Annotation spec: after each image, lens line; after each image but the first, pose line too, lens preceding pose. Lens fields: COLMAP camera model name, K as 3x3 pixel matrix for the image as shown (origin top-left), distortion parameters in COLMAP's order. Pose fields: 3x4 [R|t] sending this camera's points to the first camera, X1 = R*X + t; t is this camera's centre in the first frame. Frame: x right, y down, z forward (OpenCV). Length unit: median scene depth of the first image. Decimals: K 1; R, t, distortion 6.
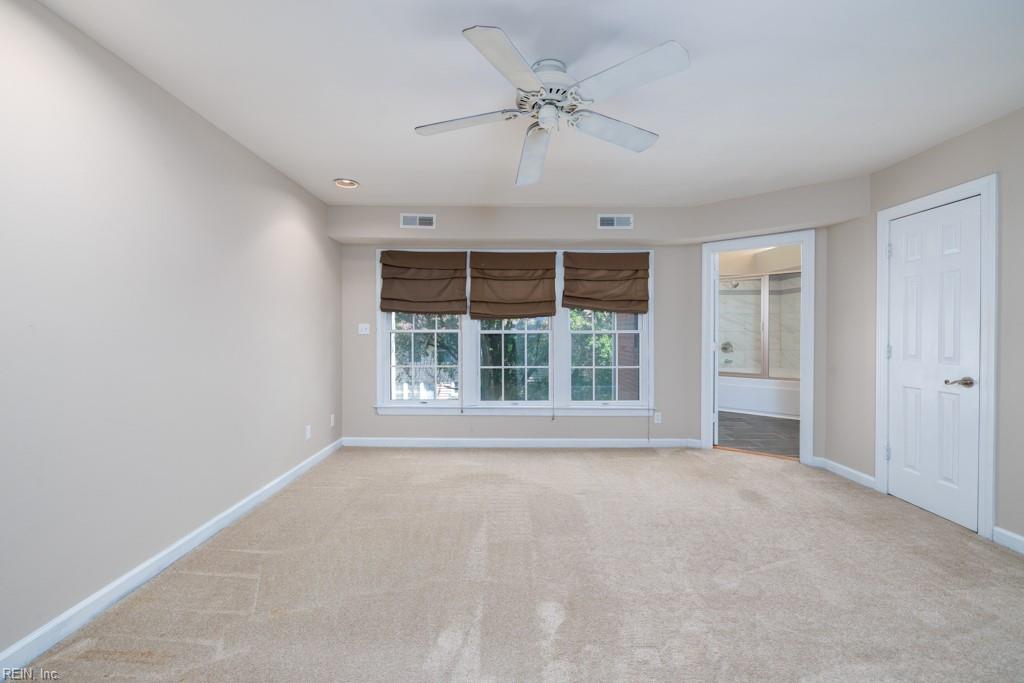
lens RADIAL K [[435.6, 0, 508.5], [0, 435.6, 334.6], [0, 0, 1]] dist [-0.012157, 0.000791]
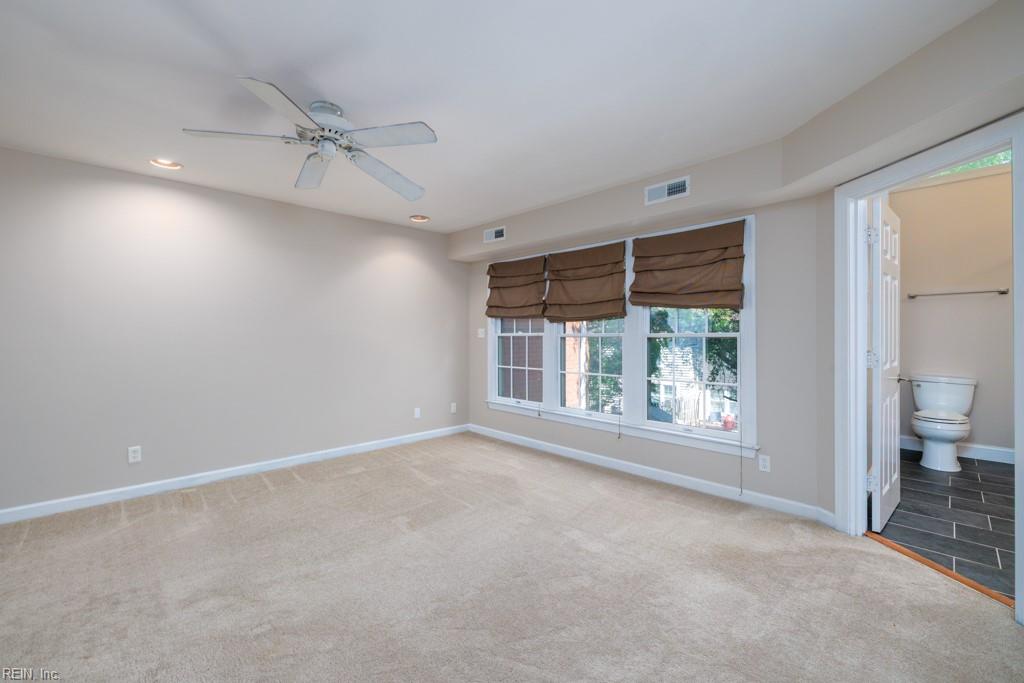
lens RADIAL K [[435.6, 0, 509.9], [0, 435.6, 332.3], [0, 0, 1]] dist [-0.012157, 0.000791]
pose [[0.687116, -0.007215, -0.726512, 0.568695], [-0.004471, 0.999890, -0.014158, 0.001255], [0.726534, 0.012977, 0.687008, 0.257389]]
